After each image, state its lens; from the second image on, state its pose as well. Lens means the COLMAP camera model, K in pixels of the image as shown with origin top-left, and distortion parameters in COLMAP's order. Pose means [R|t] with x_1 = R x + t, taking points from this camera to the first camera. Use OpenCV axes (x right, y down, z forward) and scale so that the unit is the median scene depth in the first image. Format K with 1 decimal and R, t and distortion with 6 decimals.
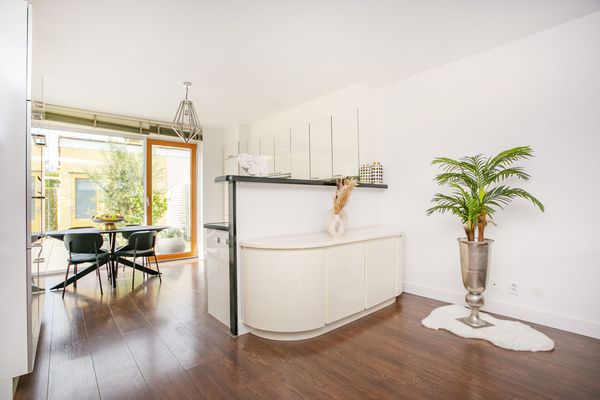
lens RADIAL K [[291.0, 0, 296.1], [0, 291.0, 199.9], [0, 0, 1]] dist [-0.060582, 0.024986]
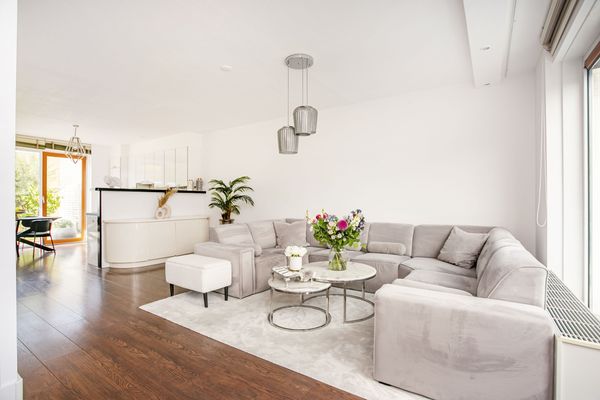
lens RADIAL K [[291.0, 0, 296.1], [0, 291.0, 199.9], [0, 0, 1]] dist [-0.060582, 0.024986]
pose [[0.961399, 0.009362, 0.275000, 0.329414], [-0.010556, 0.999940, 0.002862, -0.010417], [-0.274956, -0.005654, 0.961440, -0.758039]]
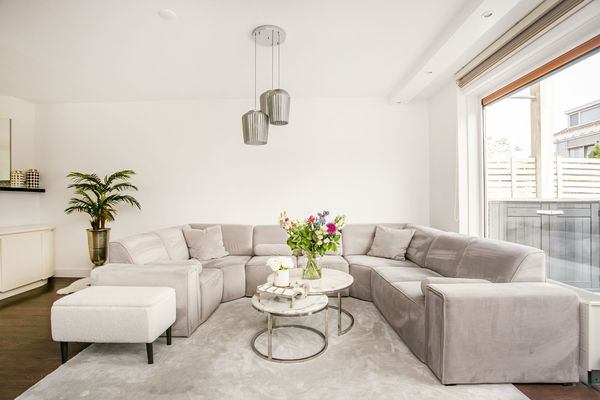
lens RADIAL K [[291.0, 0, 296.1], [0, 291.0, 199.9], [0, 0, 1]] dist [-0.060582, 0.024986]
pose [[0.650092, 0.012104, 0.759759, 0.100948], [-0.007539, 0.999927, -0.009479, -0.005253], [-0.759818, 0.000434, 0.650136, -0.482218]]
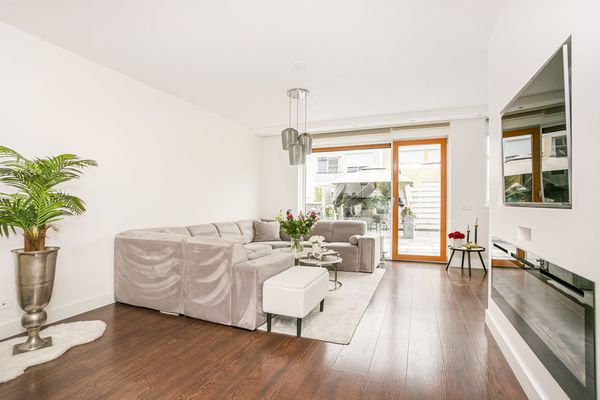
lens RADIAL K [[303.6, 0, 301.4], [0, 303.6, 203.5], [0, 0, 1]] dist [-0.052875, 0.000577]
pose [[-0.480329, 0.009461, 0.877038, -0.346964], [0.004610, 0.999955, -0.008262, 0.003235], [-0.877077, 0.000075, -0.480351, 0.445382]]
